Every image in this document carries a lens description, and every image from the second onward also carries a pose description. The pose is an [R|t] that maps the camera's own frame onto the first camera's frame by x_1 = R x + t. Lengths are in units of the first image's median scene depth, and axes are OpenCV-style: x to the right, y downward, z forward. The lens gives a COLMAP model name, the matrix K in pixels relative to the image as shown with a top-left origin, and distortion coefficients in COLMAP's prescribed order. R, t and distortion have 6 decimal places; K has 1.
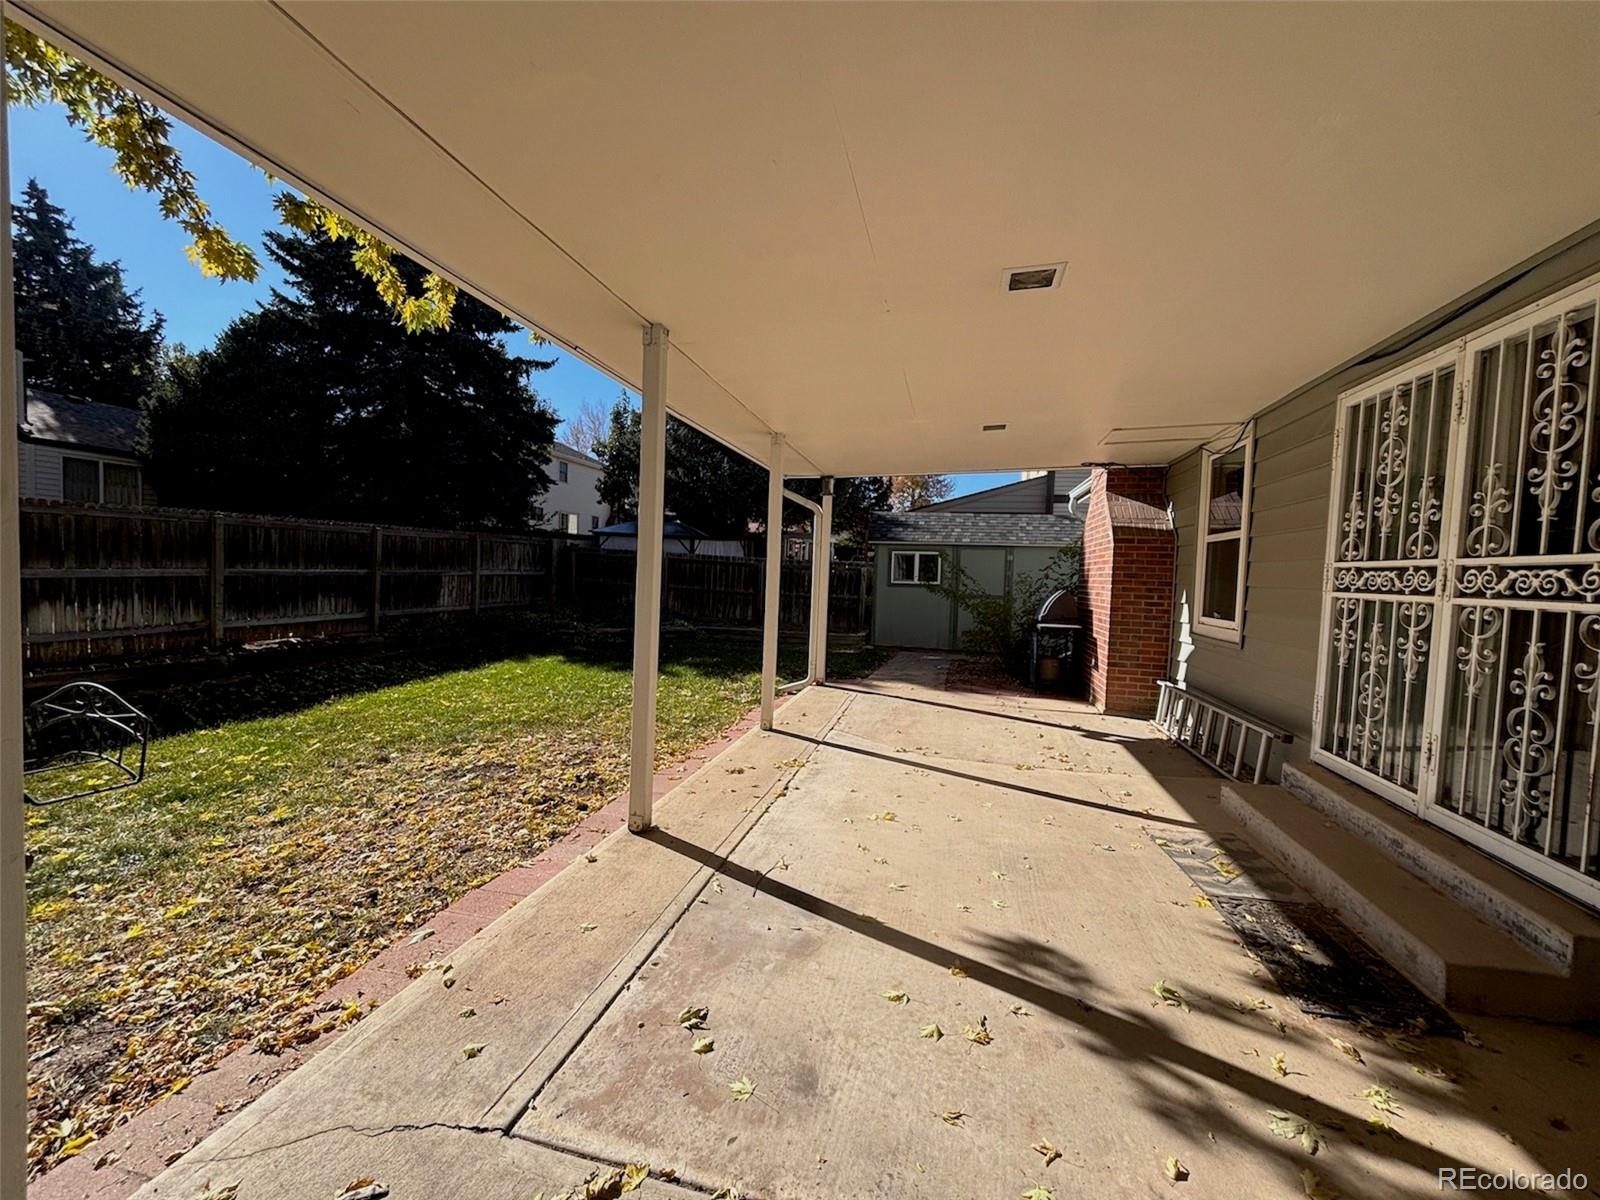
lens RADIAL K [[639.0, 0, 794.8], [0, 639.0, 600.0], [0, 0, 1]] dist [0.008316, -0.000292]
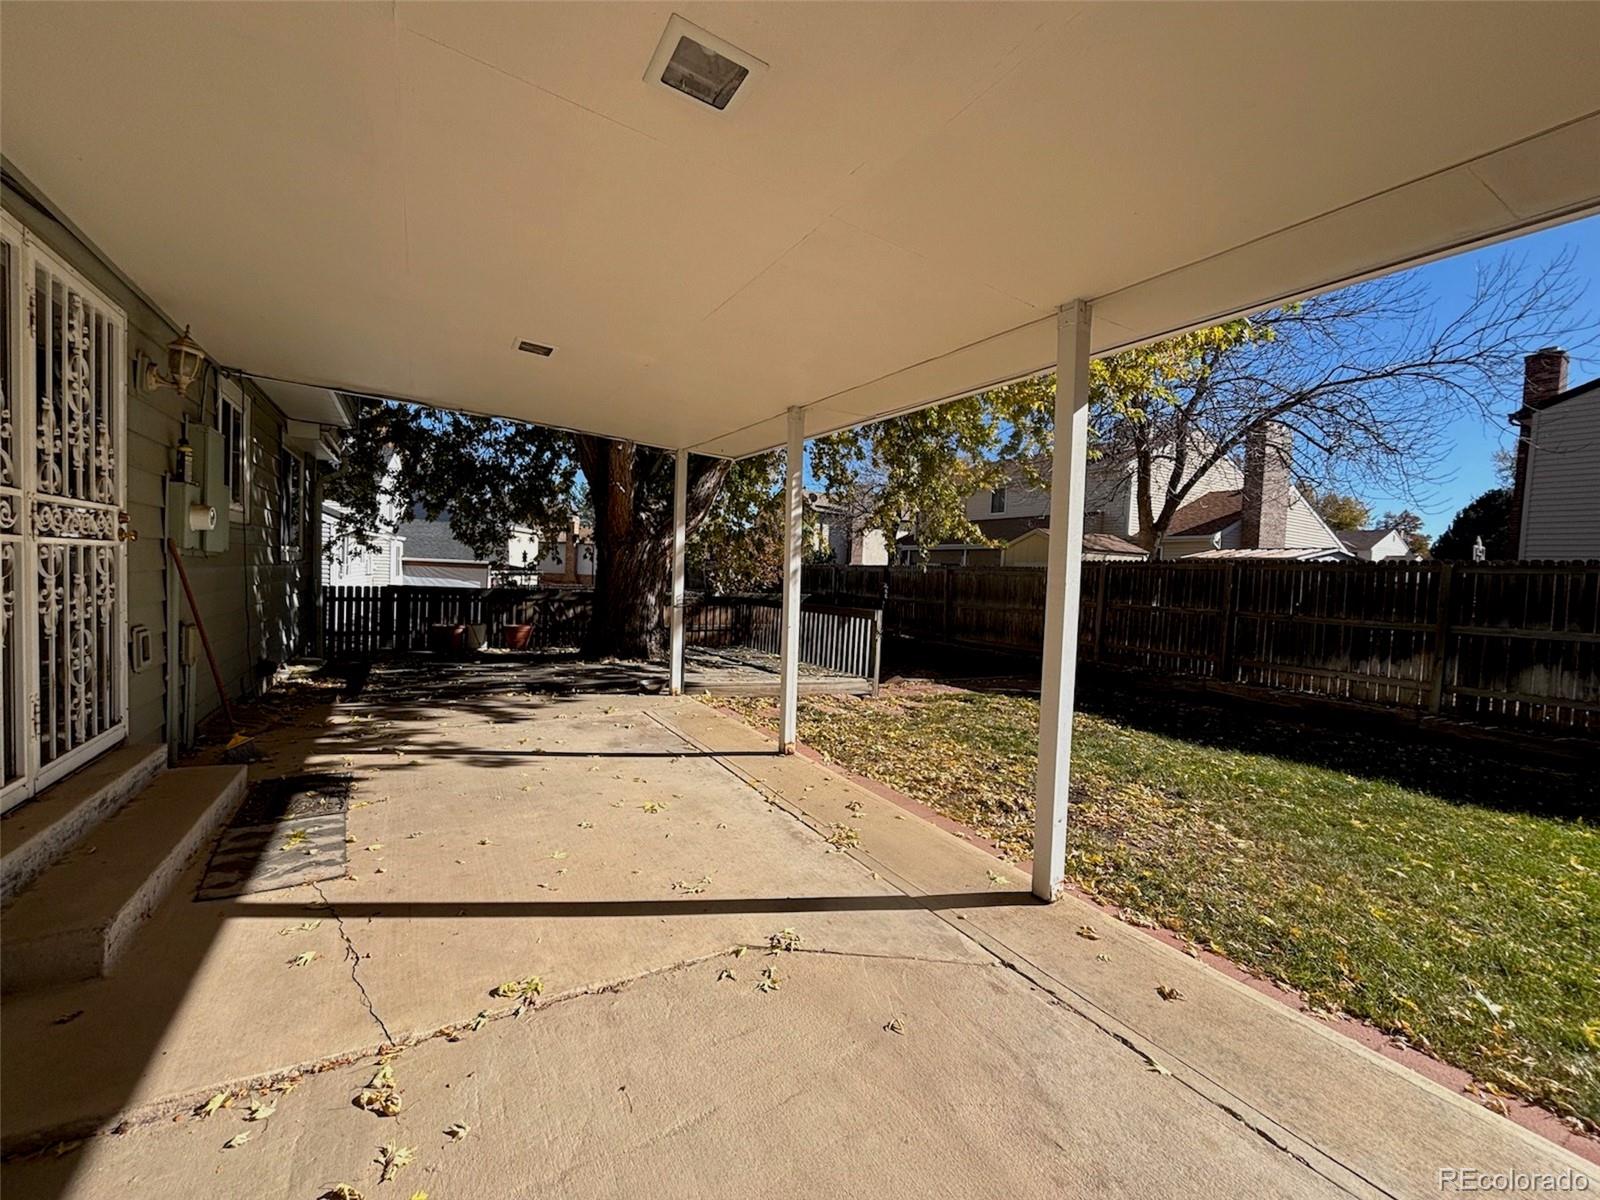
lens RADIAL K [[639.0, 0, 808.9], [0, 639.0, 598.6], [0, 0, 1]] dist [0.008316, -0.000292]
pose [[-0.690130, -0.036732, -0.722753, 0.891536], [-0.105015, 0.993223, 0.049796, -0.073236], [0.716026, 0.110266, -0.689310, 2.302988]]
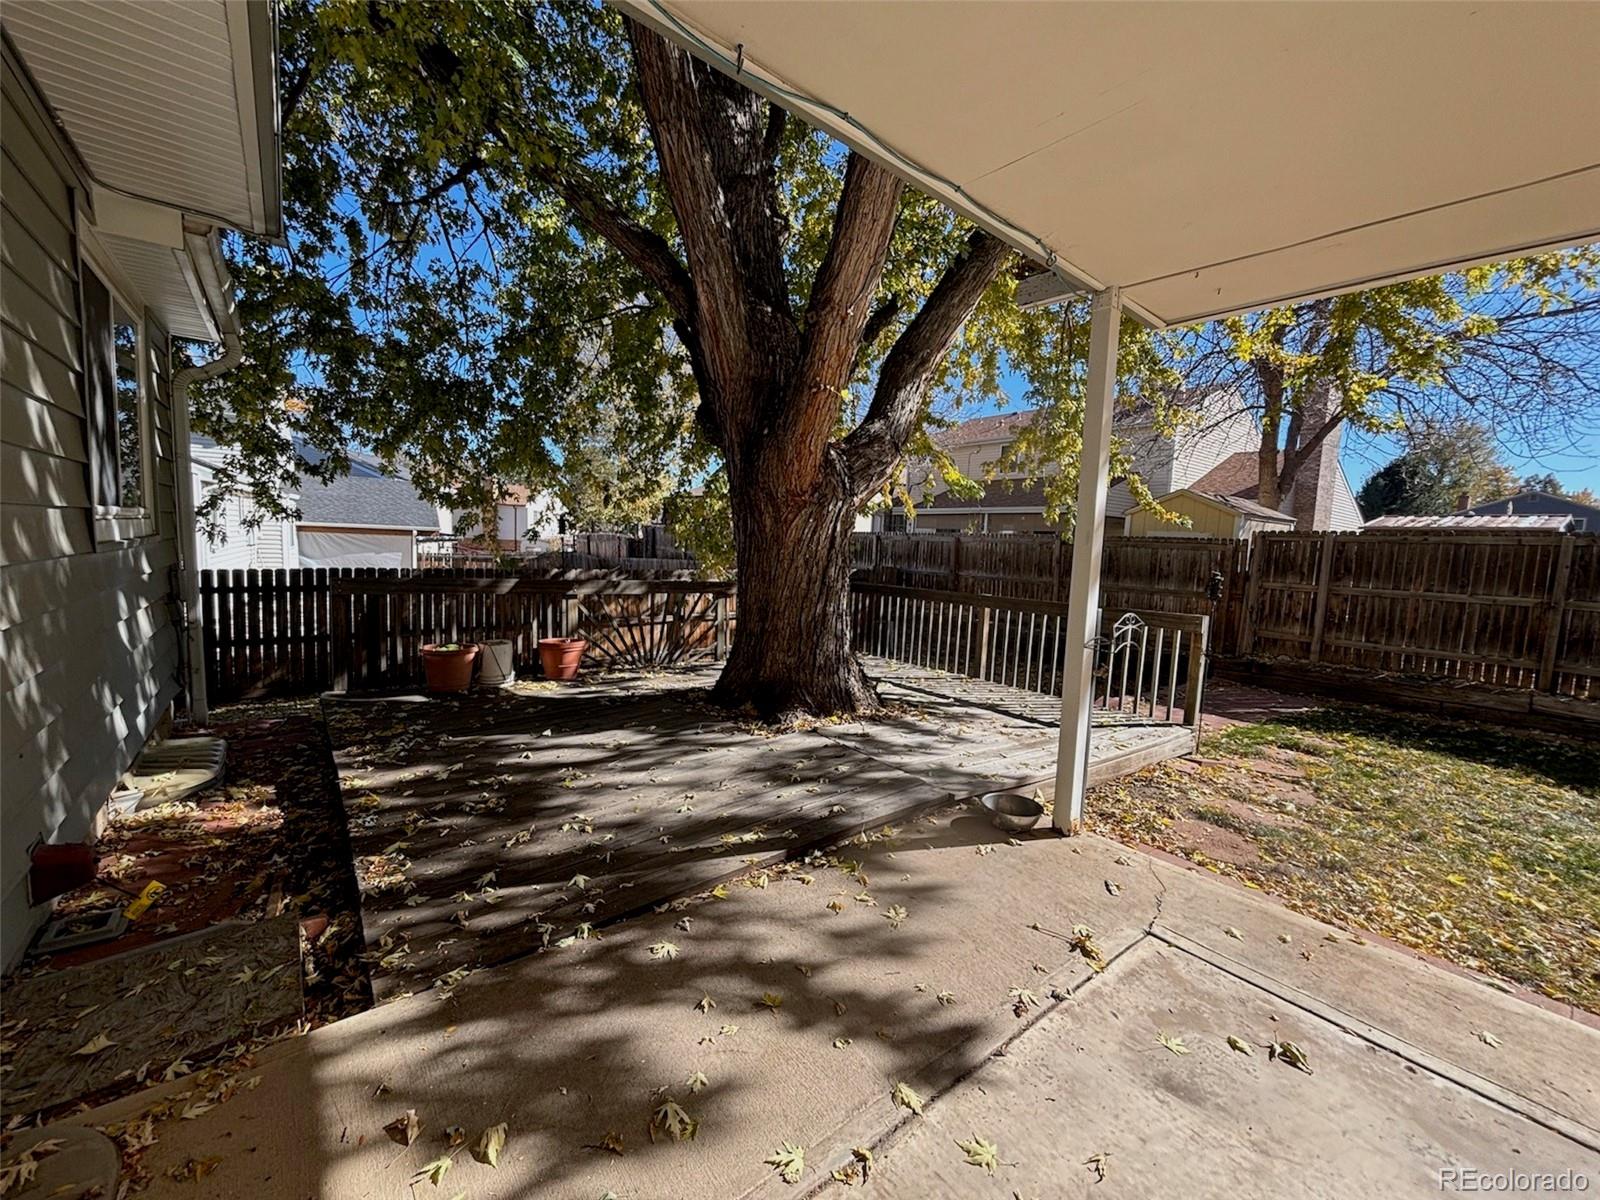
lens RADIAL K [[639.0, 0, 812.8], [0, 639.0, 597.1], [0, 0, 1]] dist [0.008316, -0.000292]
pose [[-0.588154, 0.011614, -0.808666, 0.670620], [-0.105231, 0.990297, 0.090759, -0.006599], [0.801874, 0.138477, -0.581225, 0.614860]]
